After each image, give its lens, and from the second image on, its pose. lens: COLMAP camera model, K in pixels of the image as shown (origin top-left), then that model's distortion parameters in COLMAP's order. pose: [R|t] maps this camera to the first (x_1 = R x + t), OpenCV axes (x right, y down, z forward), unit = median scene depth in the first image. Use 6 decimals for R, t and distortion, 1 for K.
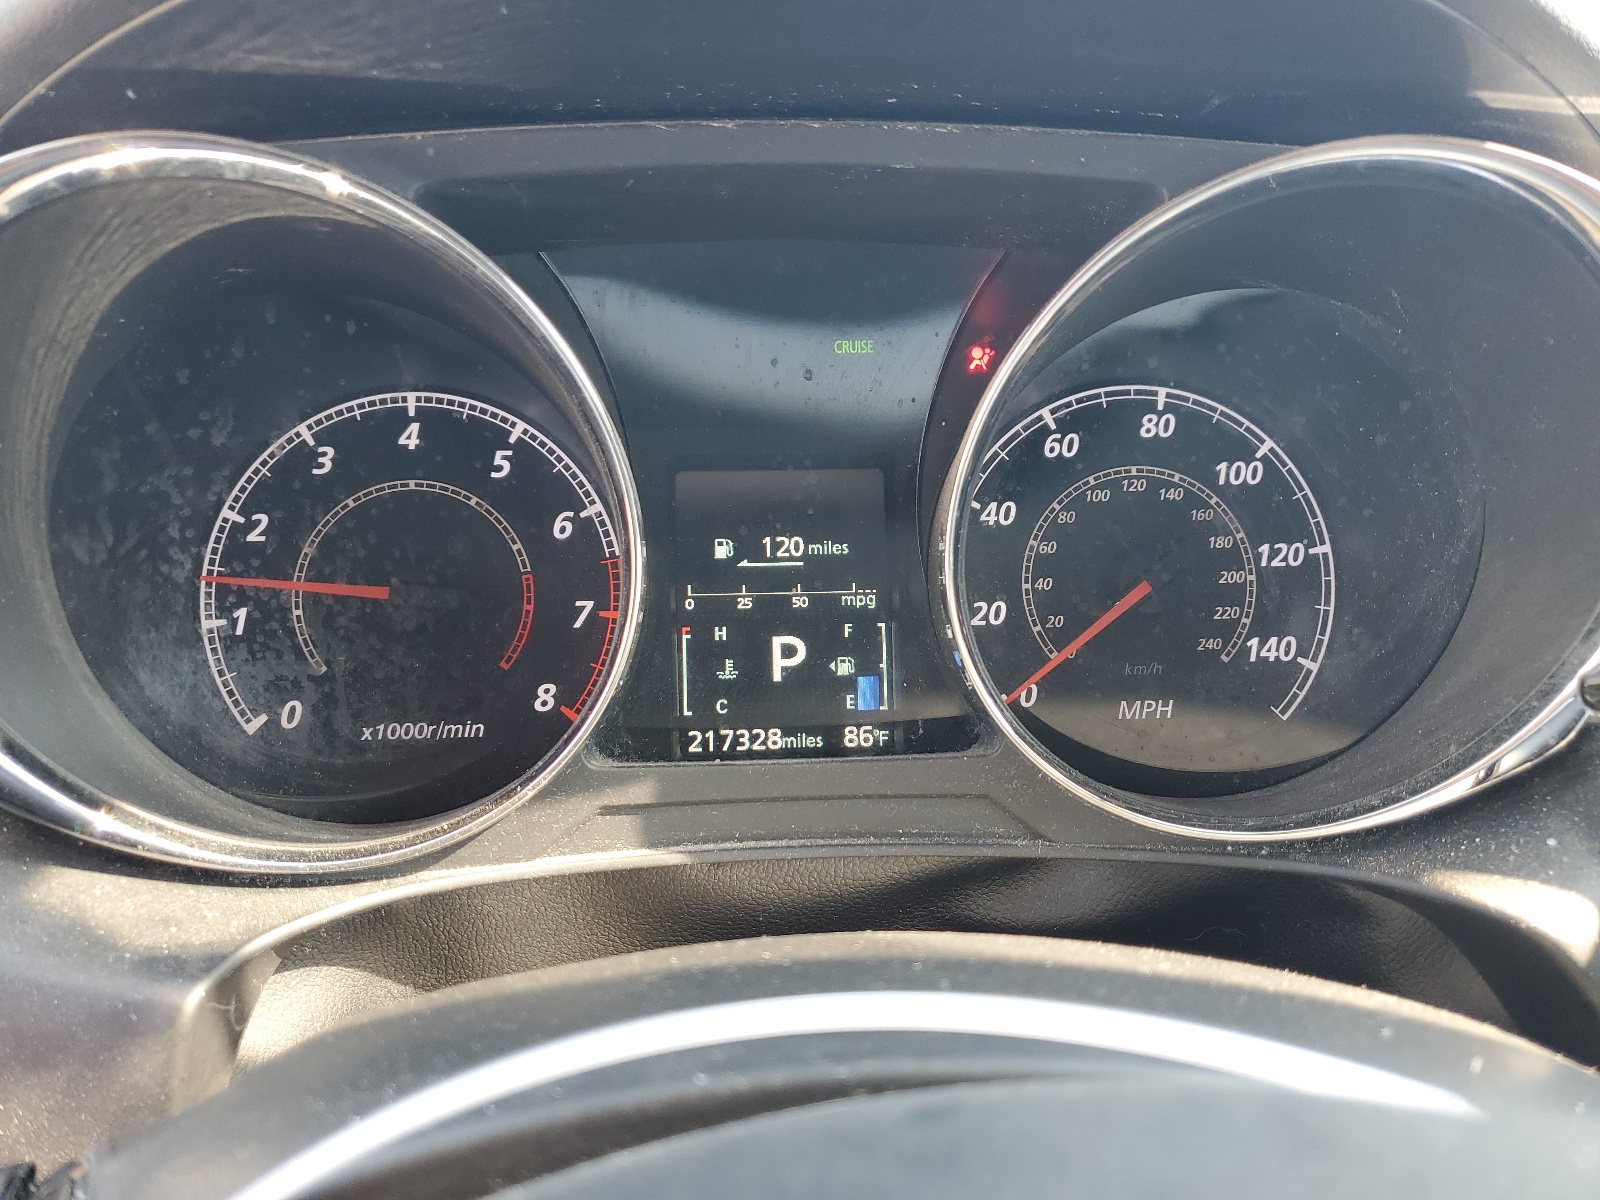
lens RADIAL K [[1220.7, 0, 799.7], [0, 1220.7, 598.9], [0, 0, 1]] dist [0.002489, -0.000354]
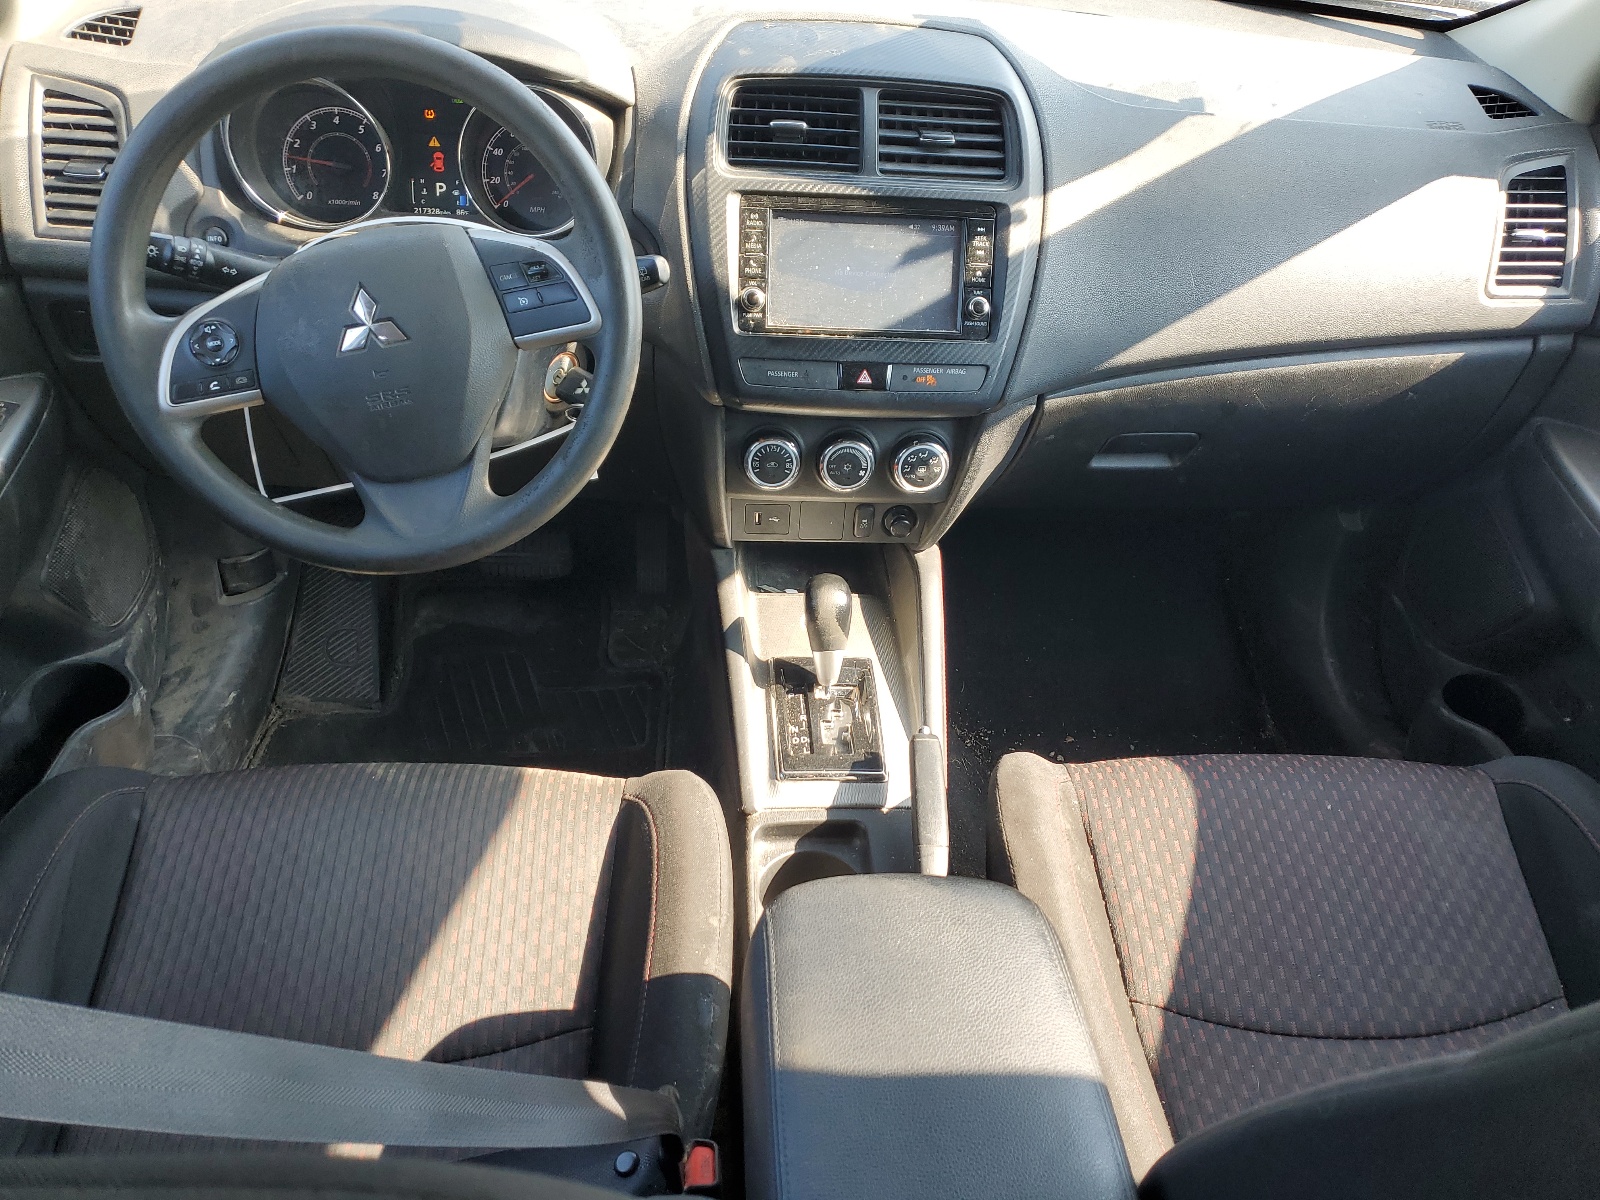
lens RADIAL K [[1220.7, 0, 799.8], [0, 1220.7, 600.0], [0, 0, 1]] dist [0.002489, -0.000354]
pose [[0.934651, -0.057330, 0.350915, -0.376213], [-0.051973, 0.954289, 0.294332, 0.093075], [-0.351749, -0.293336, 0.888947, -3.165352]]
